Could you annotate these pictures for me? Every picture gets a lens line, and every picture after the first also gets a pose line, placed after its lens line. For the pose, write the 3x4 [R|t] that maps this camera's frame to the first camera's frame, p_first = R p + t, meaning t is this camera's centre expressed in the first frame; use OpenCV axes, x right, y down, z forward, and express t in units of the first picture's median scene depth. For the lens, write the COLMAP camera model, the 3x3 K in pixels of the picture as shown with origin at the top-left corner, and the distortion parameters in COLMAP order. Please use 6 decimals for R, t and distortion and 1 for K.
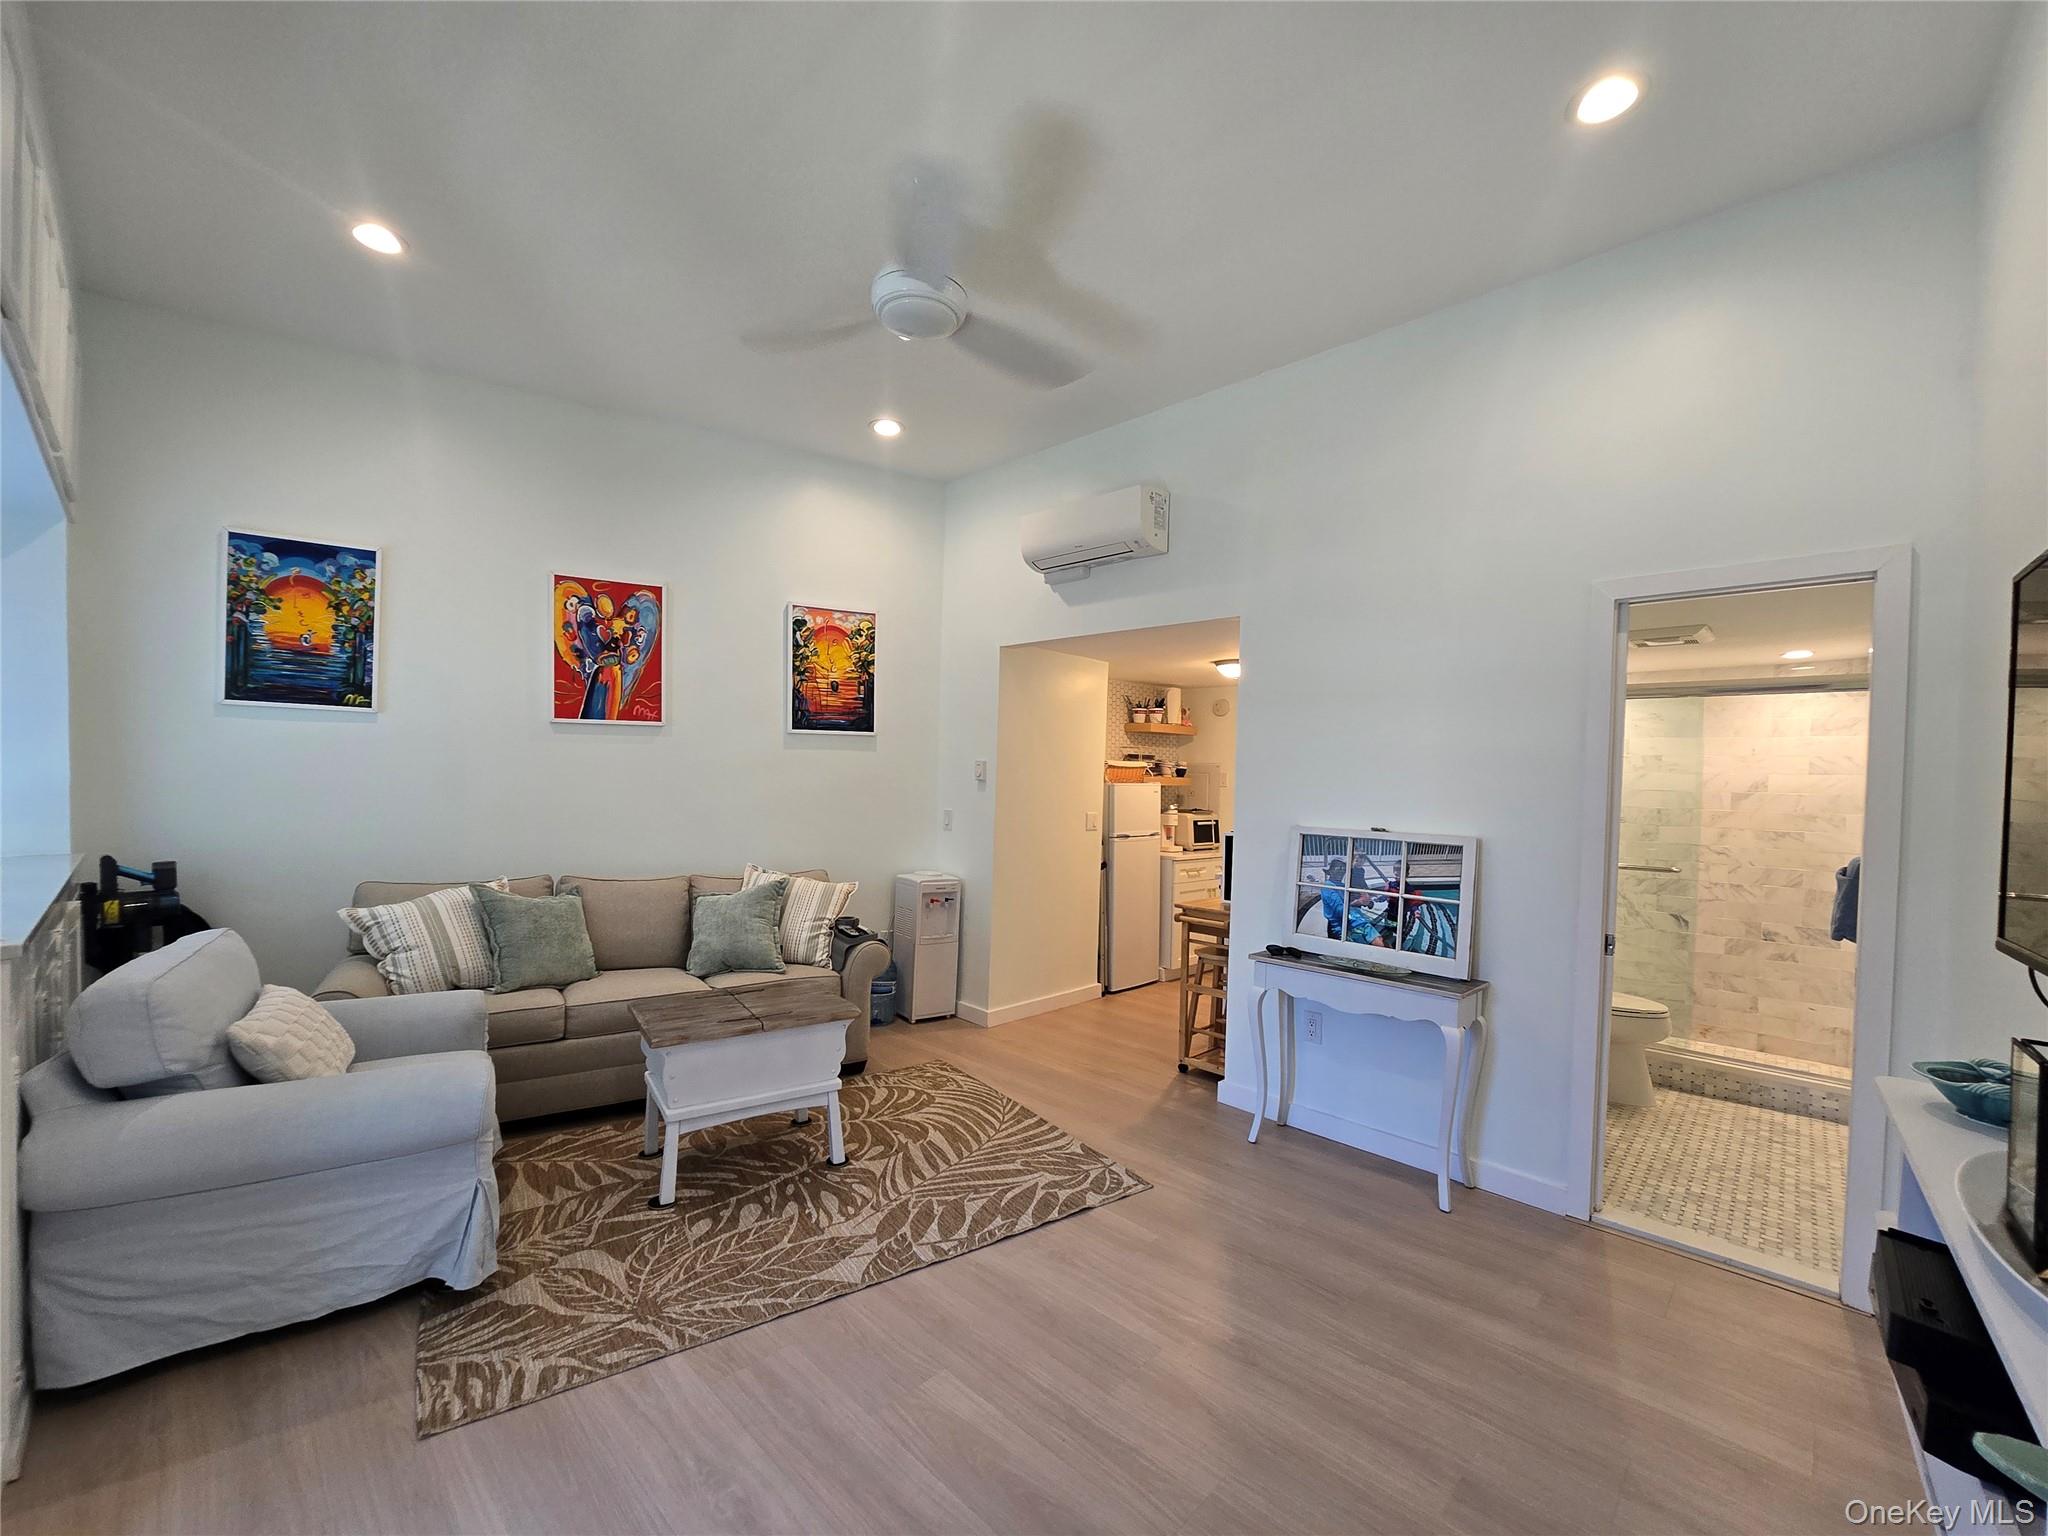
lens RADIAL K [[833.5, 0, 1027.8], [0, 833.5, 784.2], [0, 0, 1]] dist [-0.002570, -0.000998]
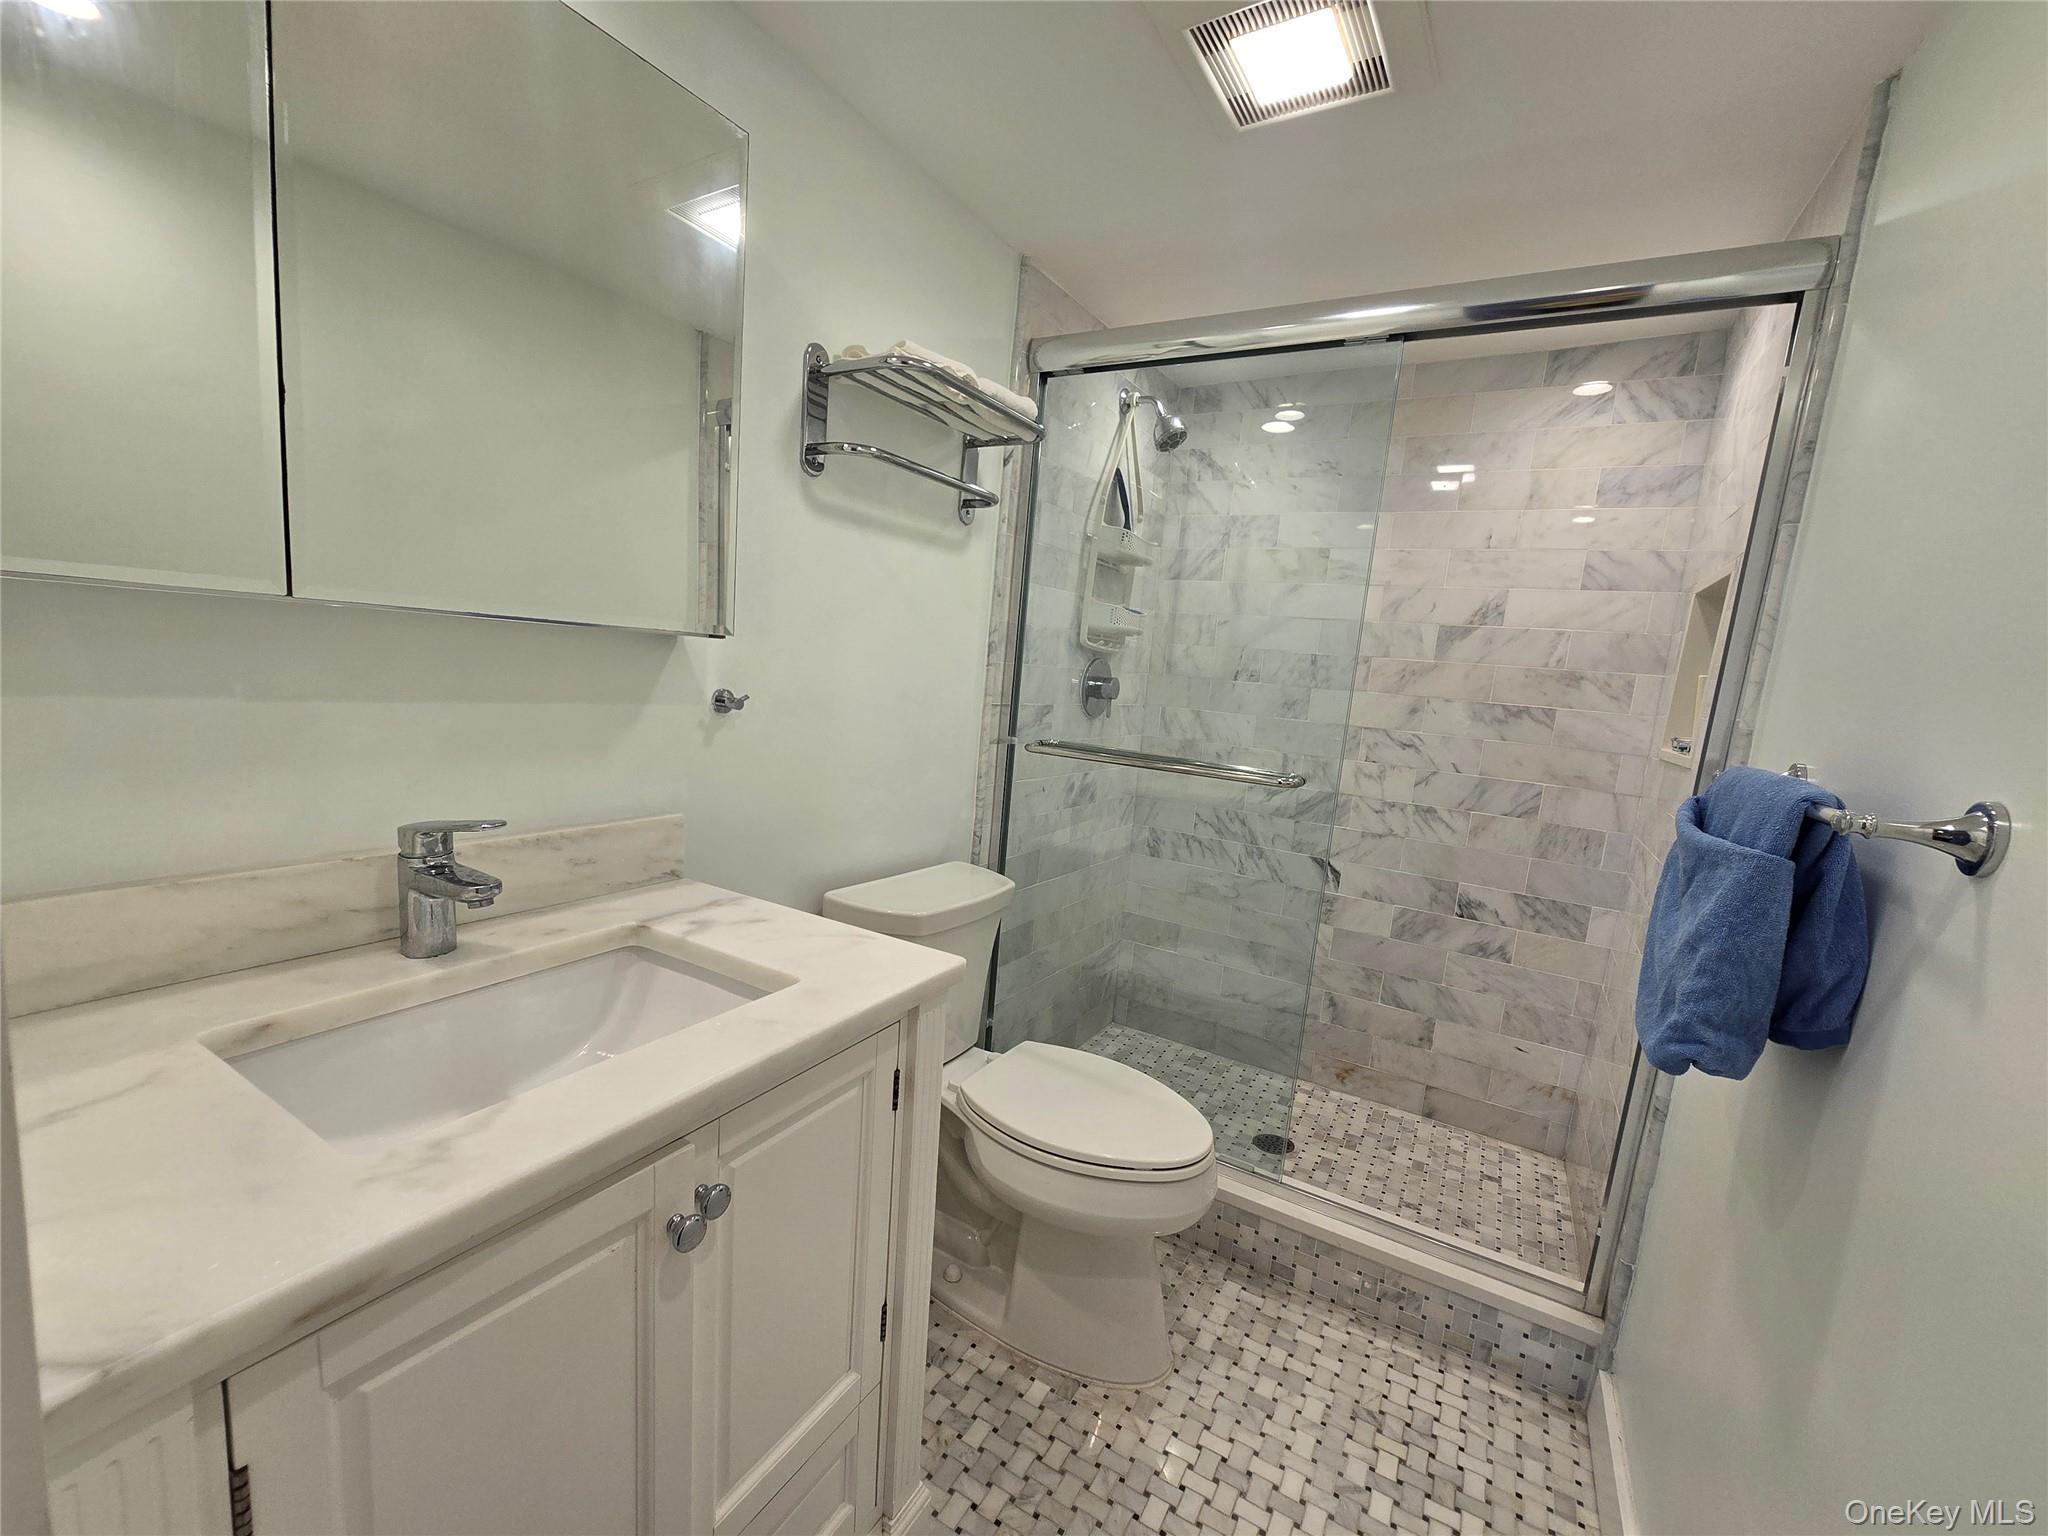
lens RADIAL K [[833.5, 0, 1027.7], [0, 833.5, 776.0], [0, 0, 1]] dist [-0.002570, -0.000998]
pose [[0.974037, 0.028145, 0.224632, 0.502624], [-0.058782, 0.989653, 0.130888, 0.049306], [-0.218624, -0.140694, 0.965613, 0.566863]]
